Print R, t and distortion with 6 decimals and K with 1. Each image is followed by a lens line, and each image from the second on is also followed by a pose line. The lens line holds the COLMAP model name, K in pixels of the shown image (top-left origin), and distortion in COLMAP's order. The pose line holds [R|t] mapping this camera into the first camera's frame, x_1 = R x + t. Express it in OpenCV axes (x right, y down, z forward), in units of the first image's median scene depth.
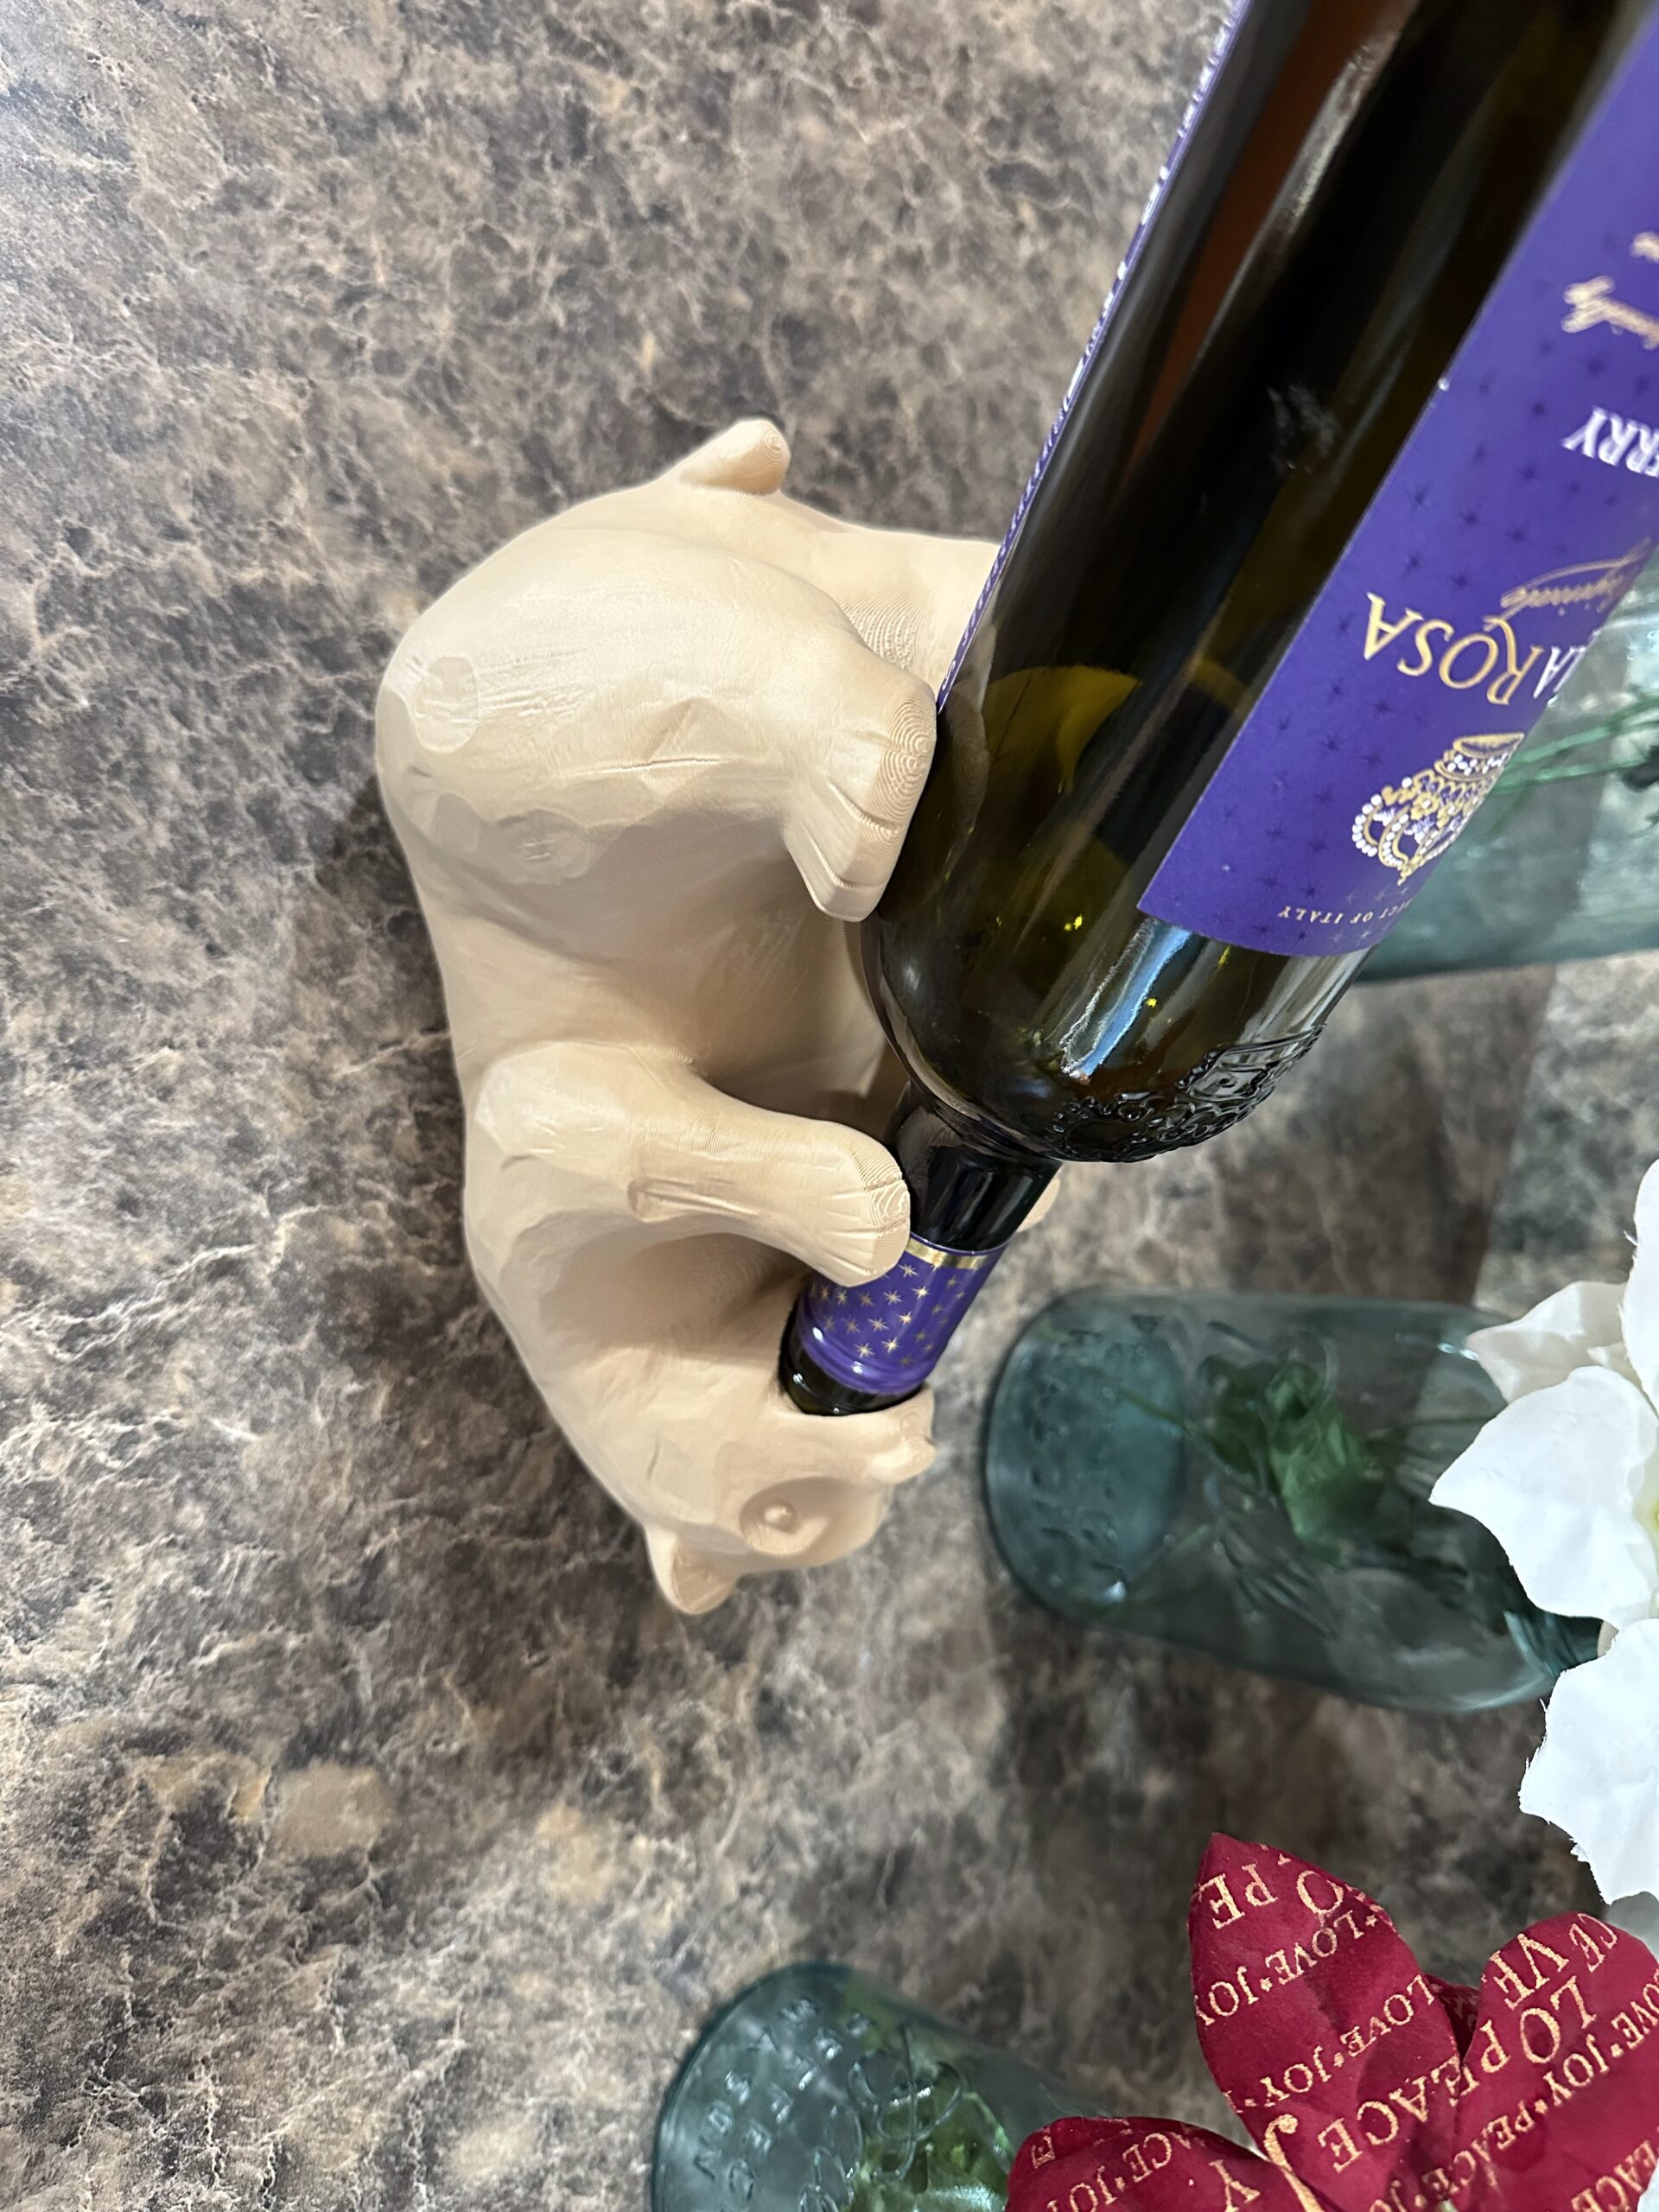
lens RADIAL K [[1594.3, 0, 824.3], [0, 1594.3, 1158.5], [0, 0, 1]] dist [-0.044771, 0.020634]
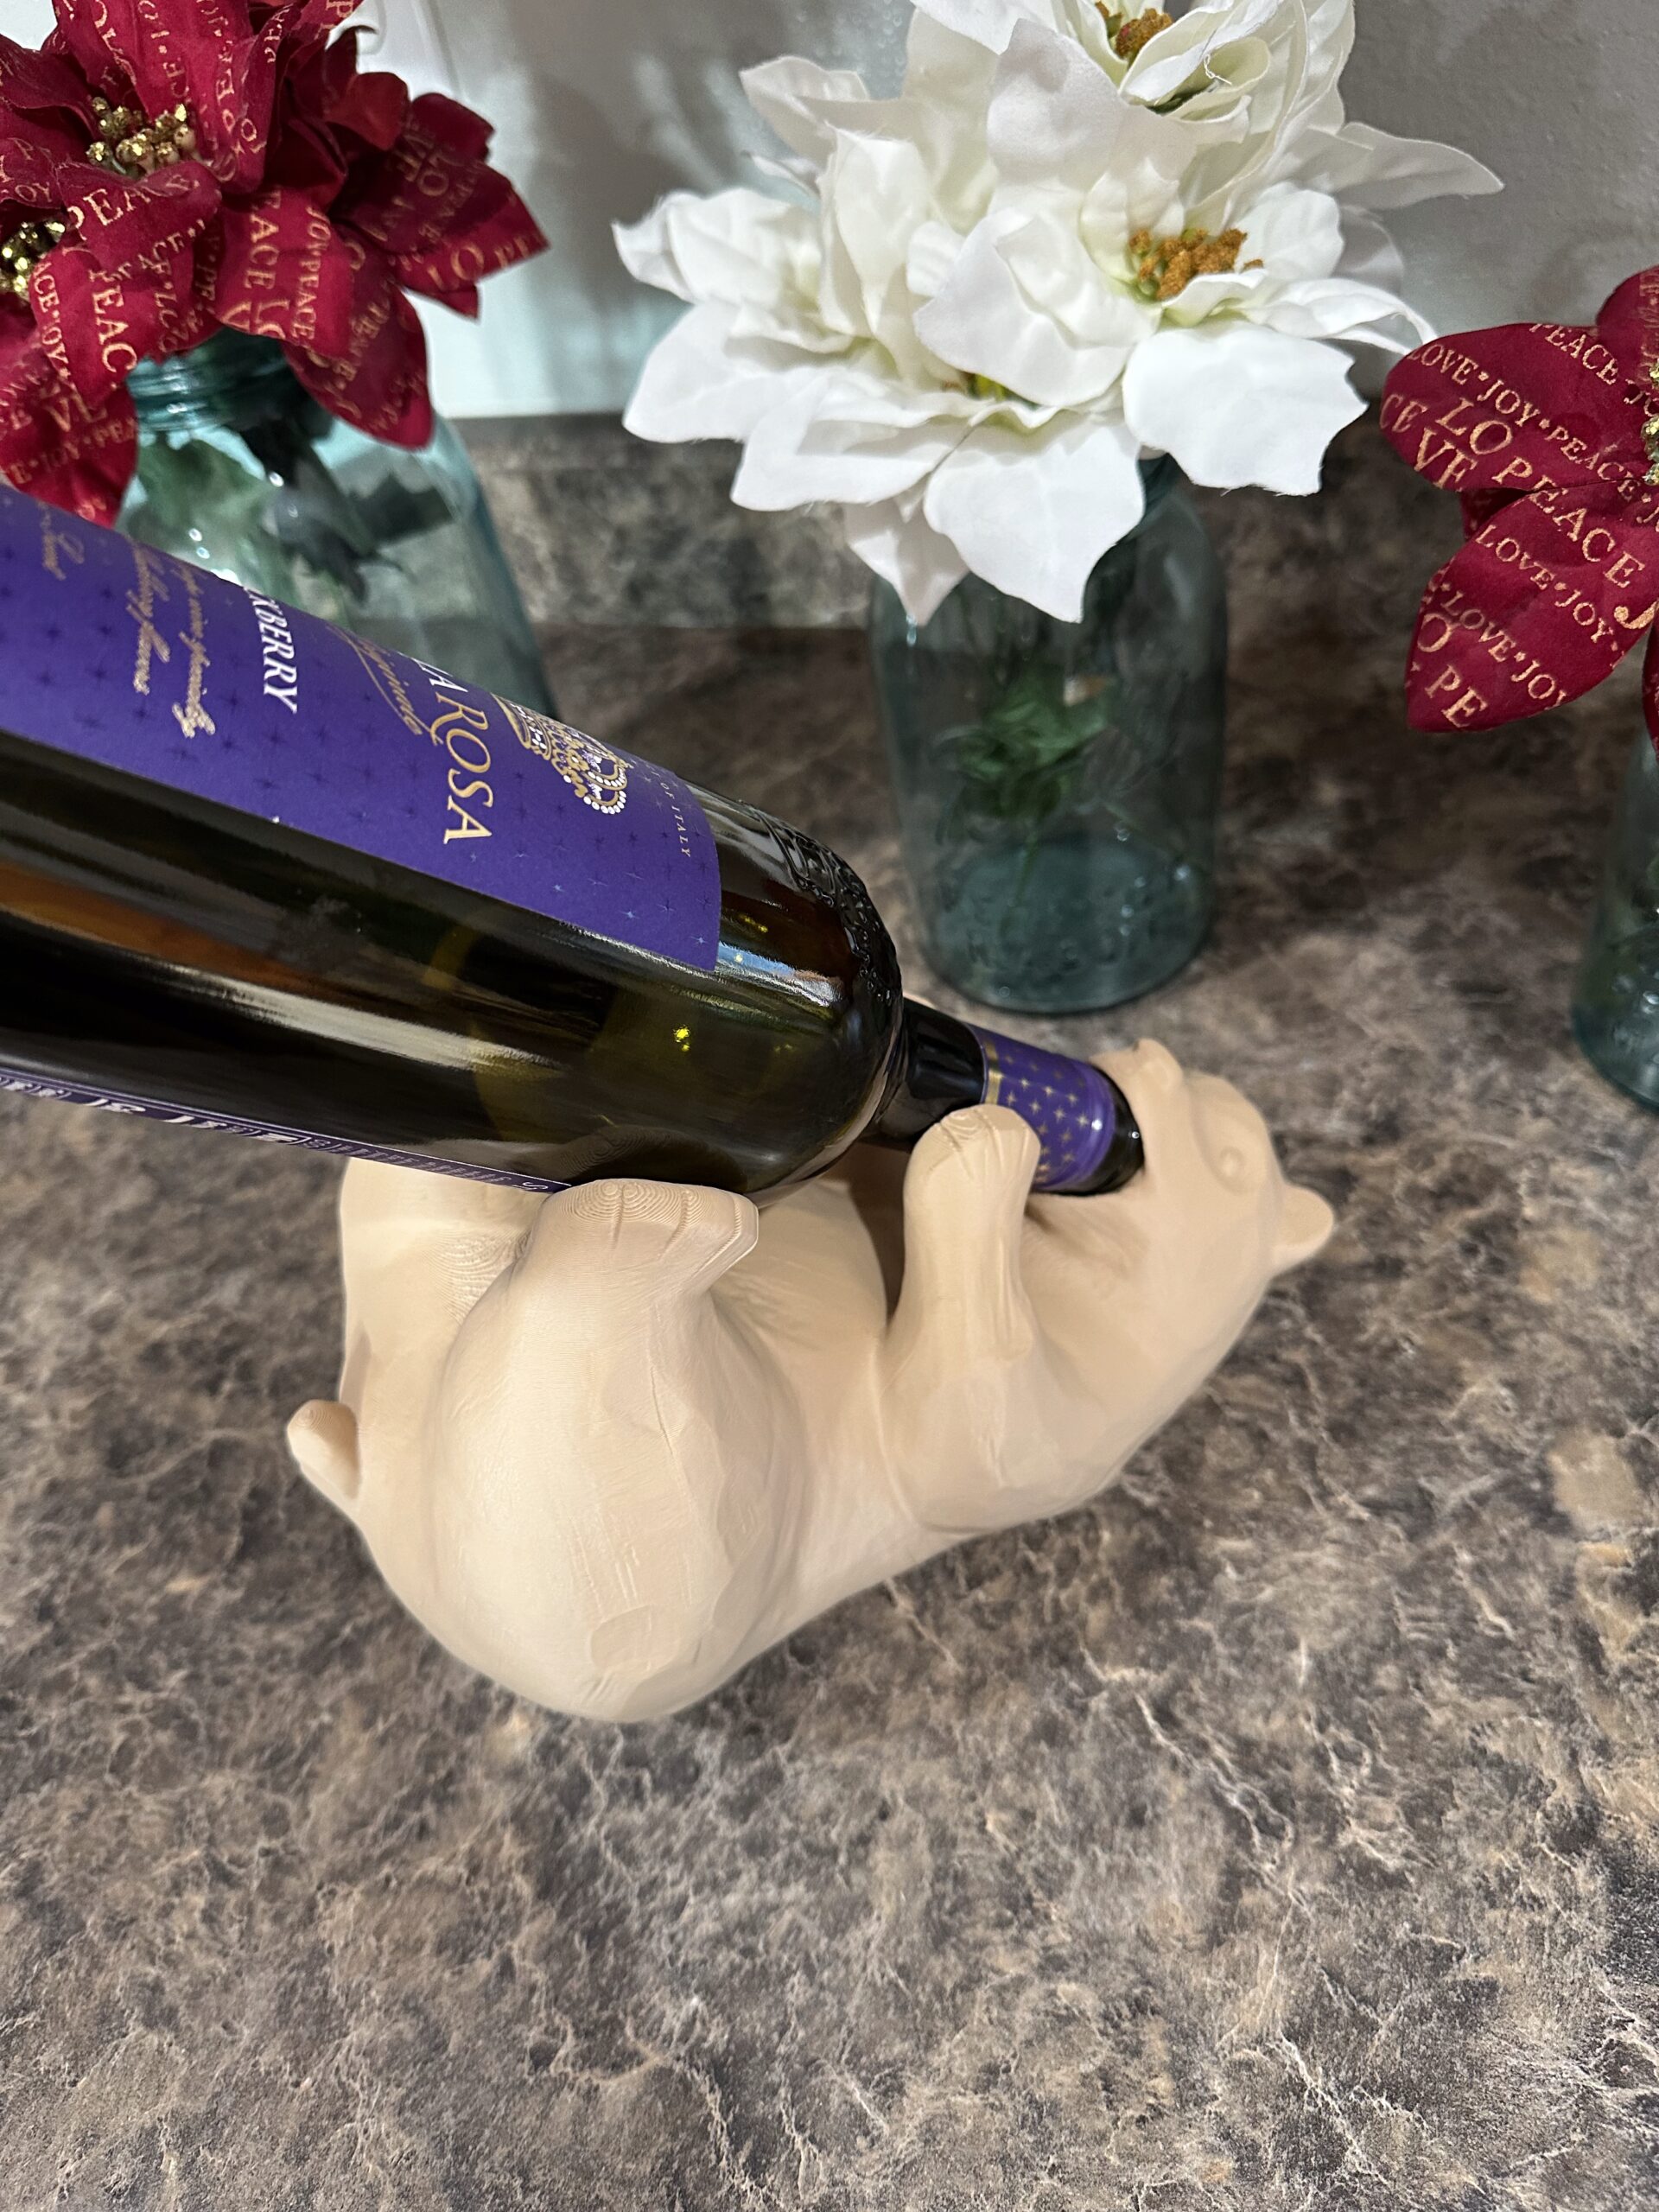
lens RADIAL K [[1577.9, 0, 869.3], [0, 1577.9, 1098.1], [0, 0, 1]] dist [-0.040891, 0.019685]
pose [[-0.261640, -0.961525, 0.083754, -0.010634], [0.962771, -0.253897, 0.092779, -0.119731], [-0.067945, 0.104910, 0.992158, -0.094506]]
